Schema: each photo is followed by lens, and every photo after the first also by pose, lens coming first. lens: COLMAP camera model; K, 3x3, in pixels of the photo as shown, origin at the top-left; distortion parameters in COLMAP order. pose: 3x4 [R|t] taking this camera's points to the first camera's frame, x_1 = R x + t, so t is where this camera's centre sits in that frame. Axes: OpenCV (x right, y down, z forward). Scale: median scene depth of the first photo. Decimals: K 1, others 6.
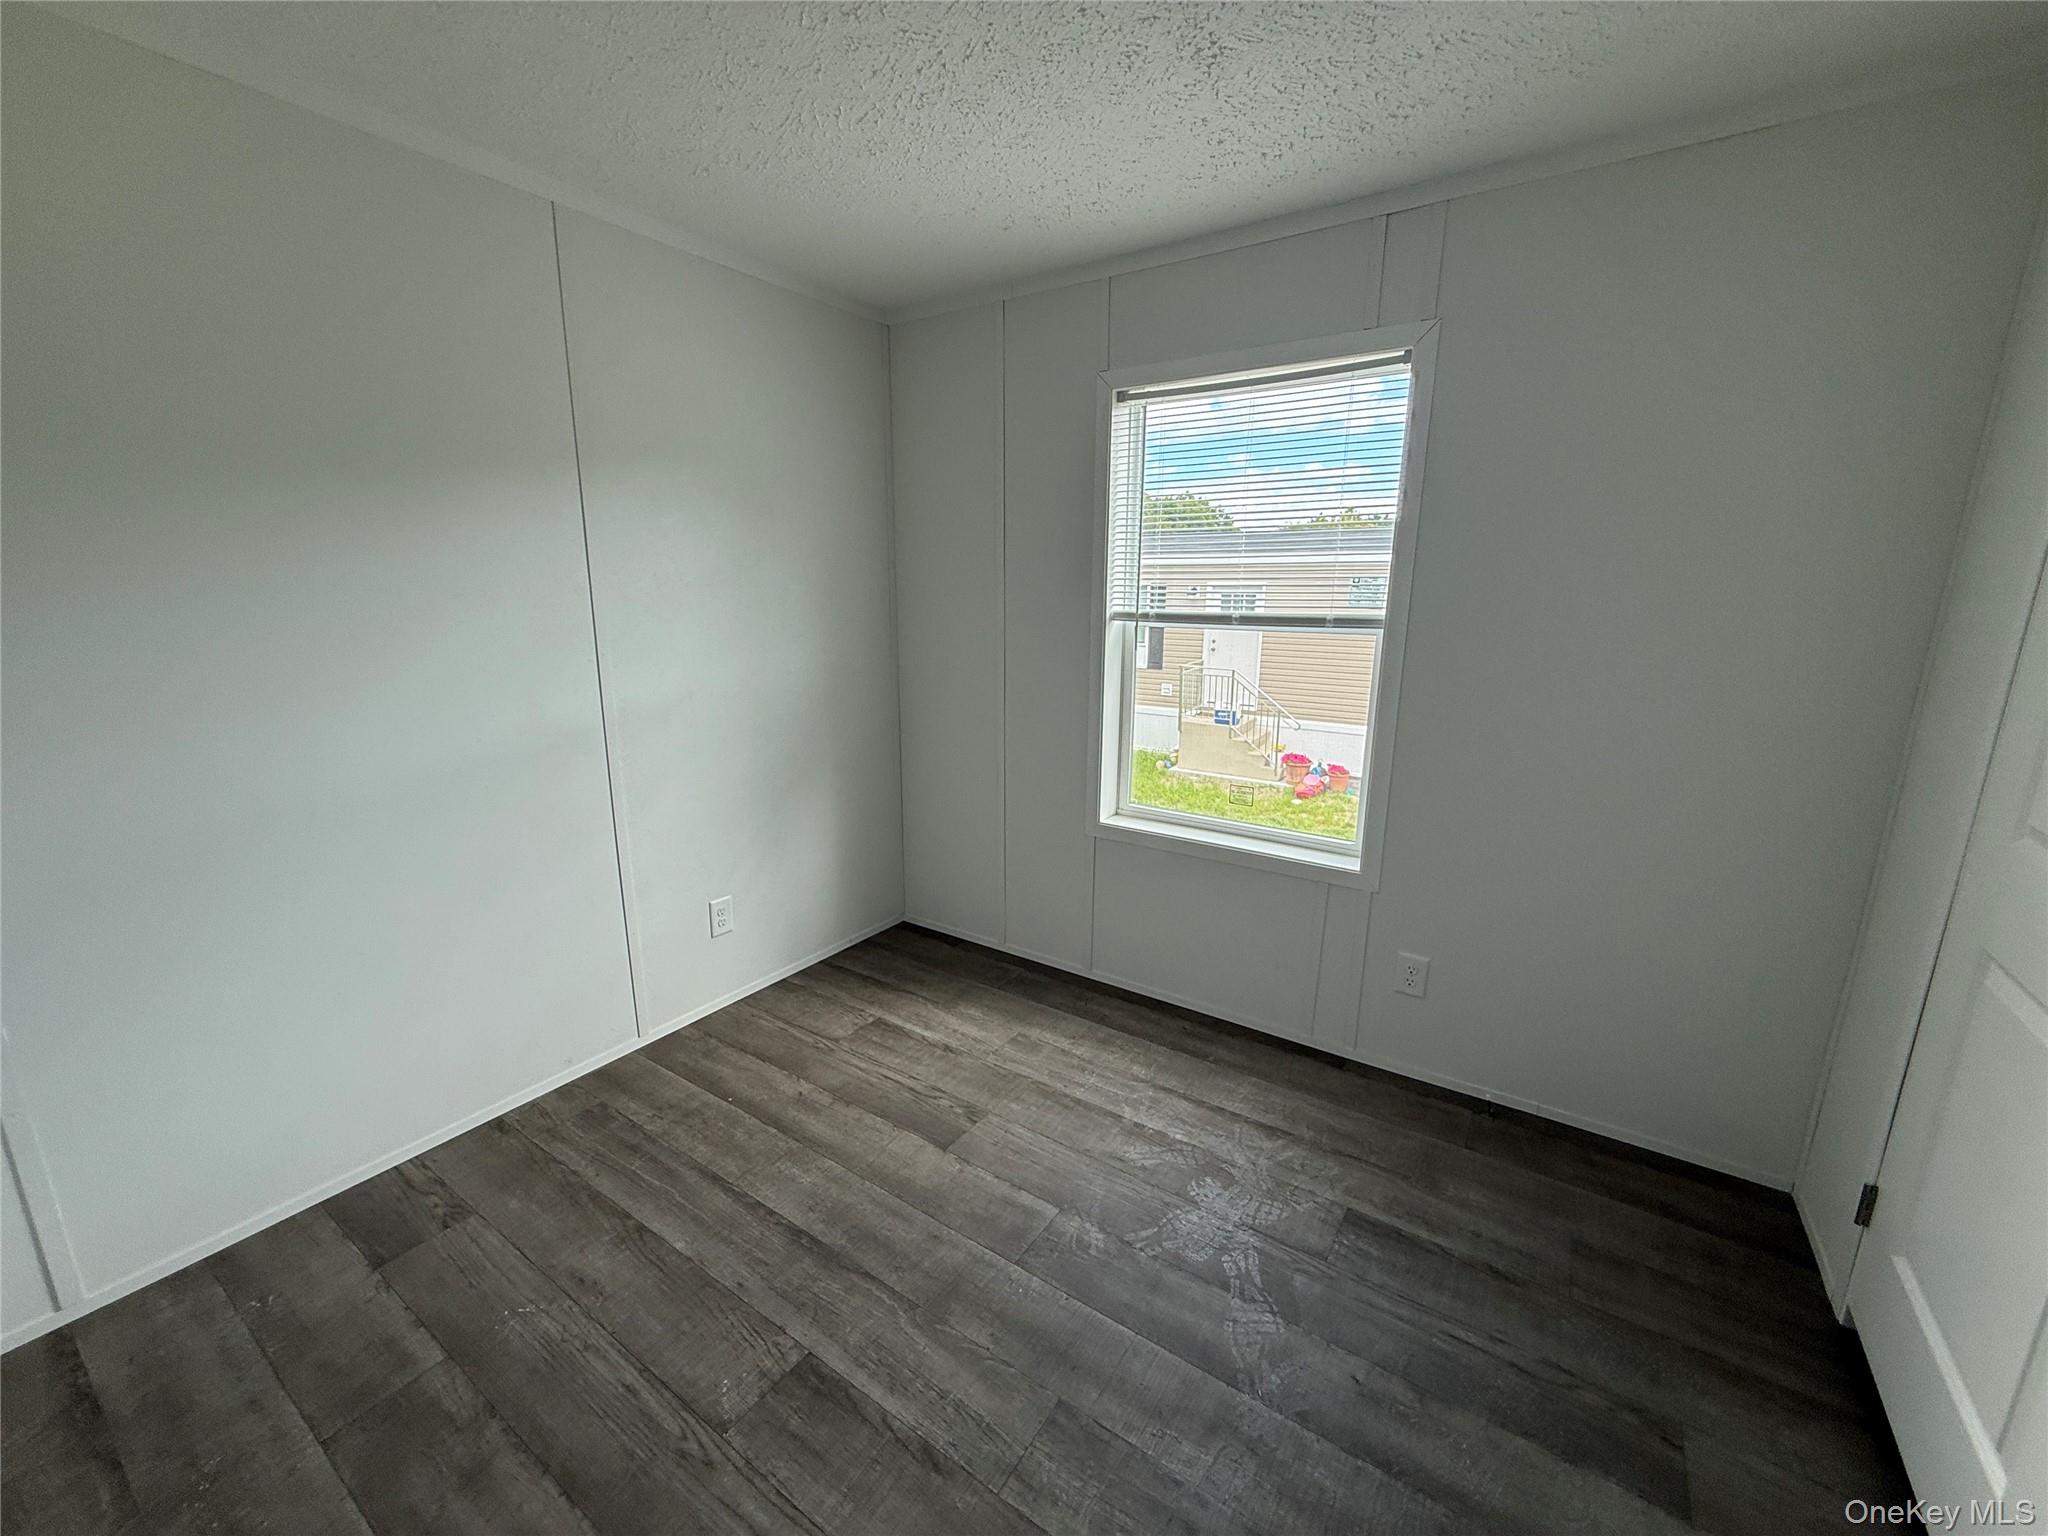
lens RADIAL K [[815.1, 0, 1003.3], [0, 815.1, 769.7], [0, 0, 1]] dist [-0.003162, -0.000097]
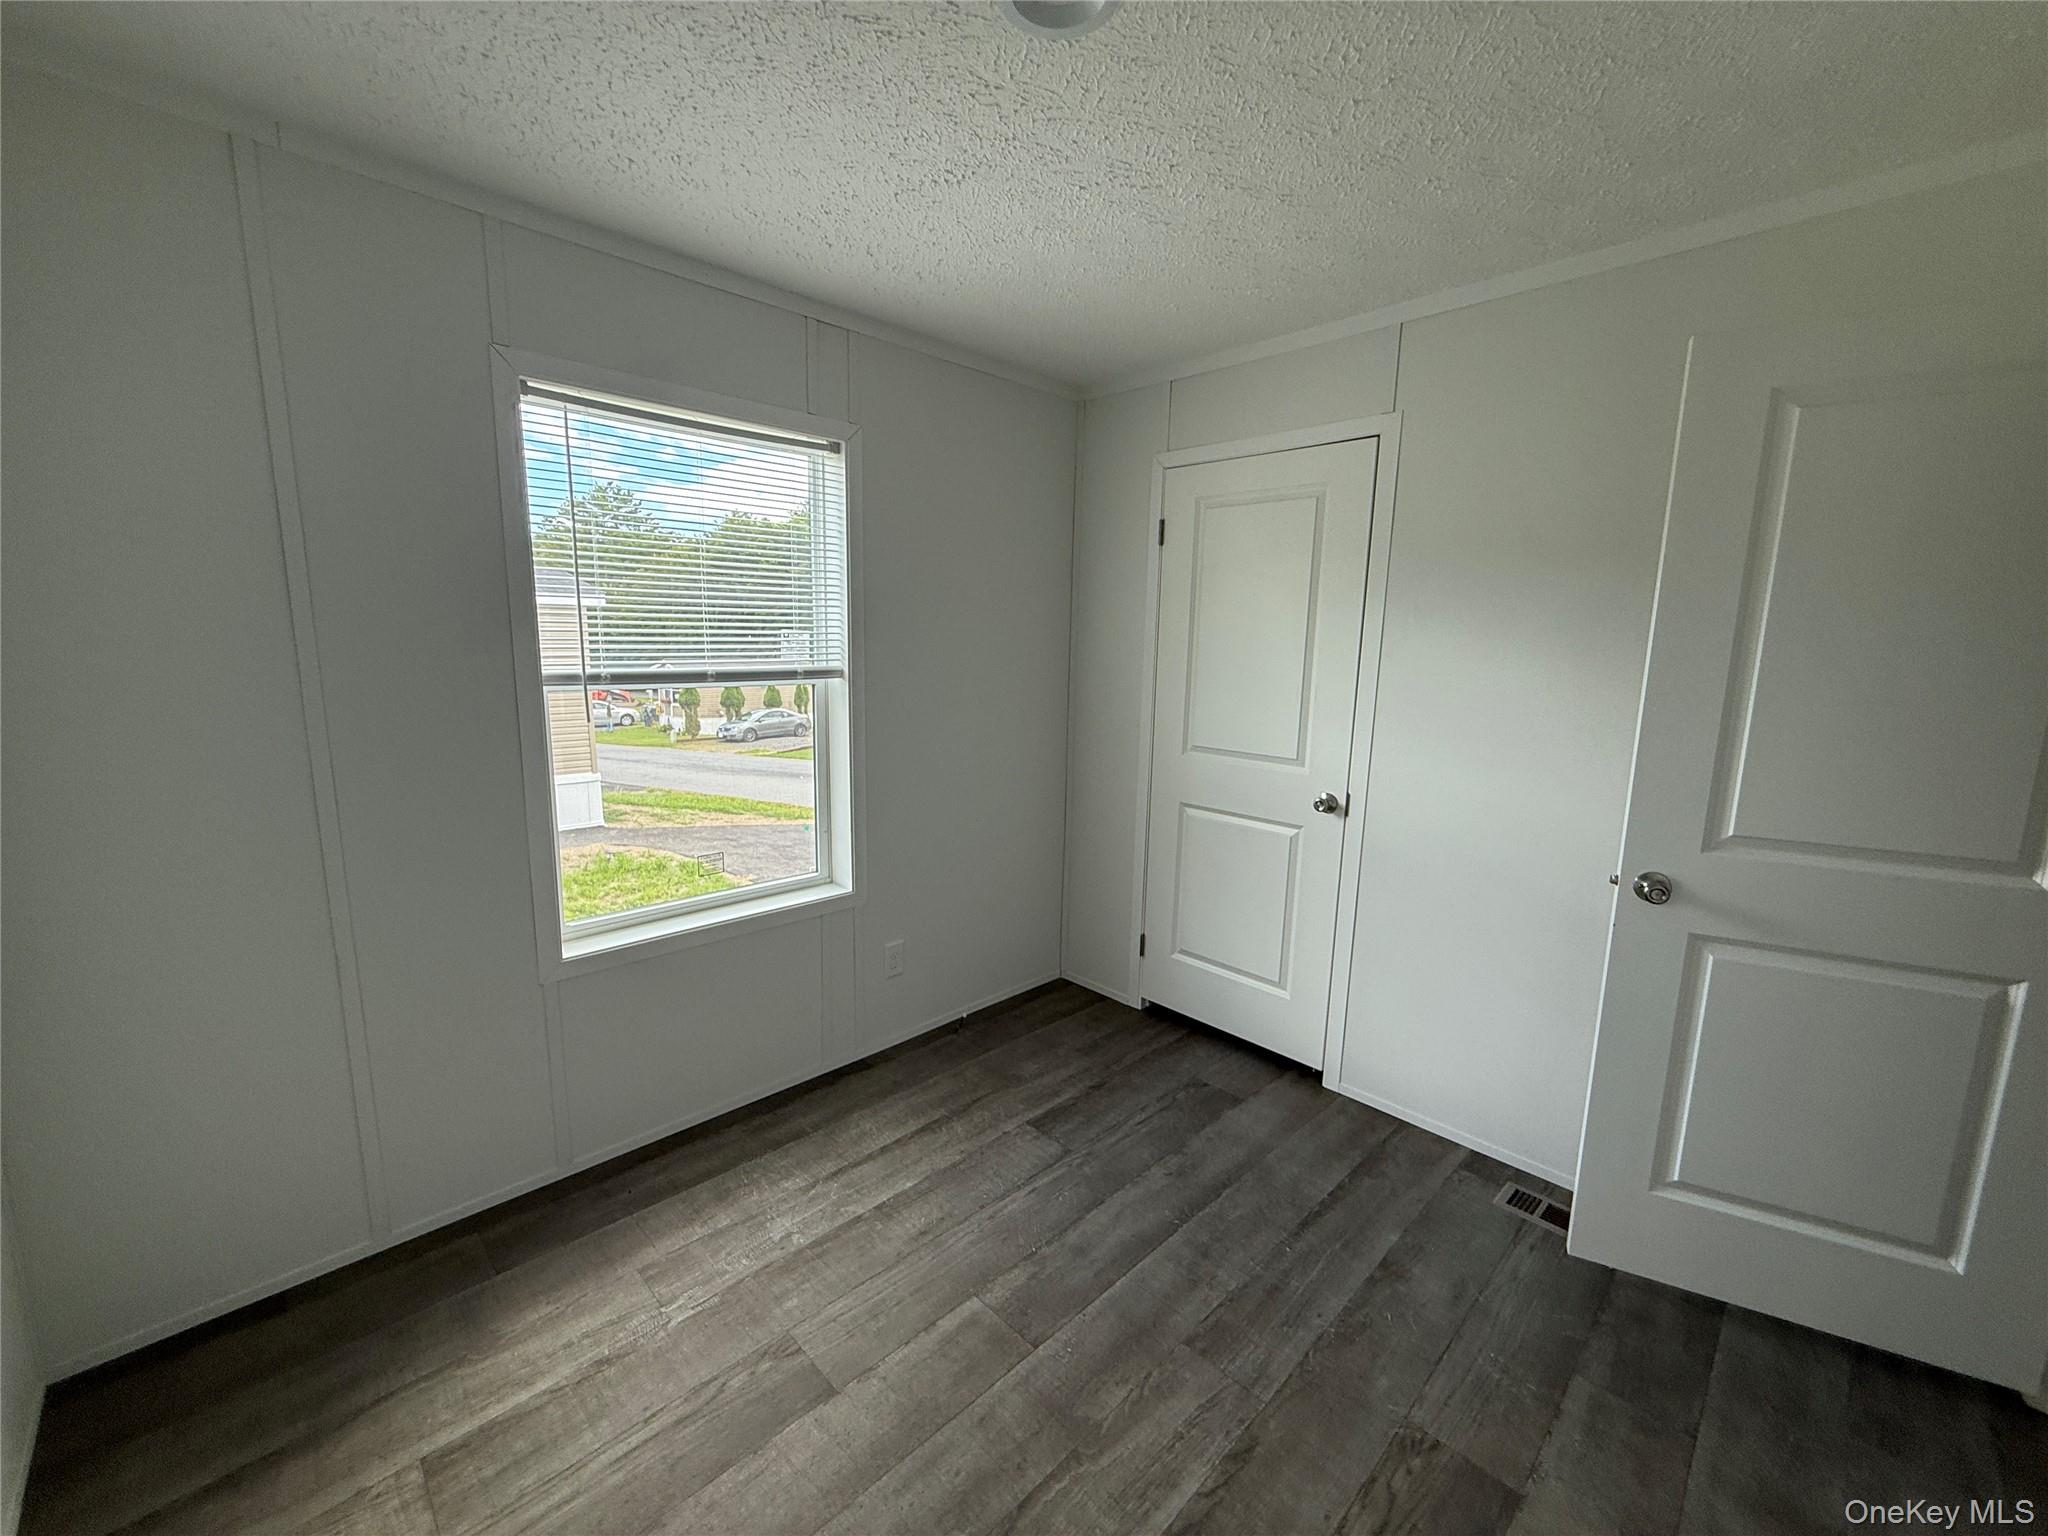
lens RADIAL K [[825.0, 0, 1024.0], [0, 825.0, 768.0], [0, 0, 1]] dist [-0.001345, 0.000307]
pose [[0.180615, -0.154365, 0.971365, -0.722063], [0.198721, 0.972966, 0.117670, -0.154037], [-0.963269, 0.171778, 0.206408, 0.606763]]
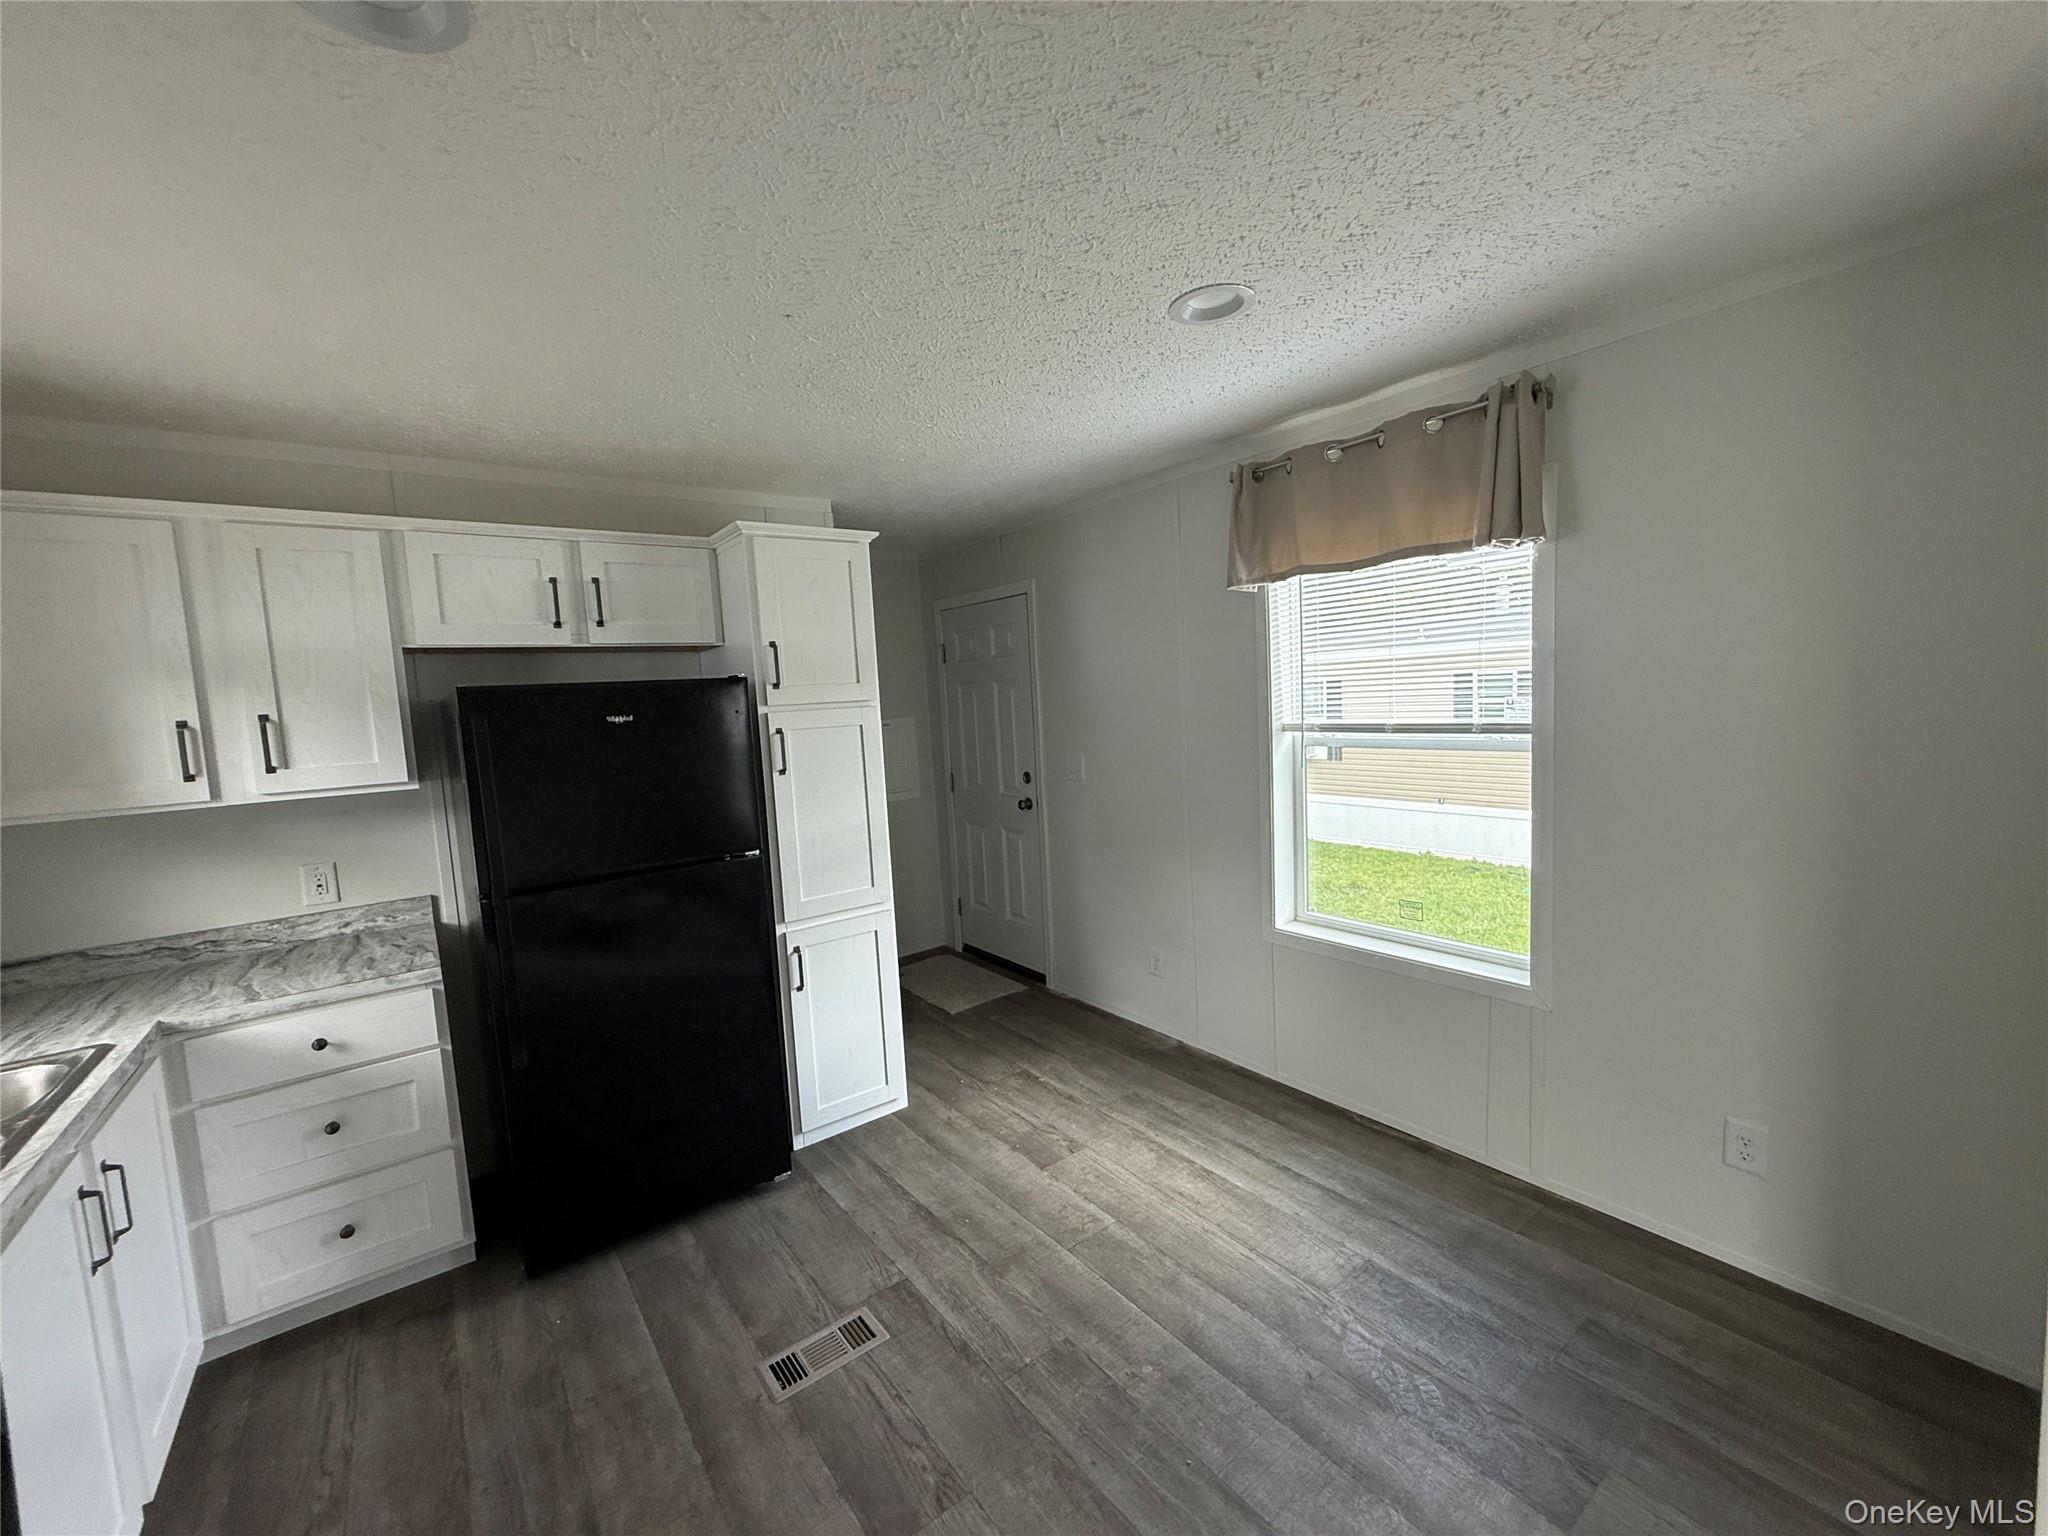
lens RADIAL K [[818.9, 0, 1019.1], [0, 818.9, 768.8], [0, 0, 1]] dist [0.001845, 0.000298]
pose [[0.949650, -0.026716, -0.312171, 0.323069], [-0.011647, 0.992659, -0.120383, 0.003480], [0.313096, 0.117958, 0.942368, -0.300900]]
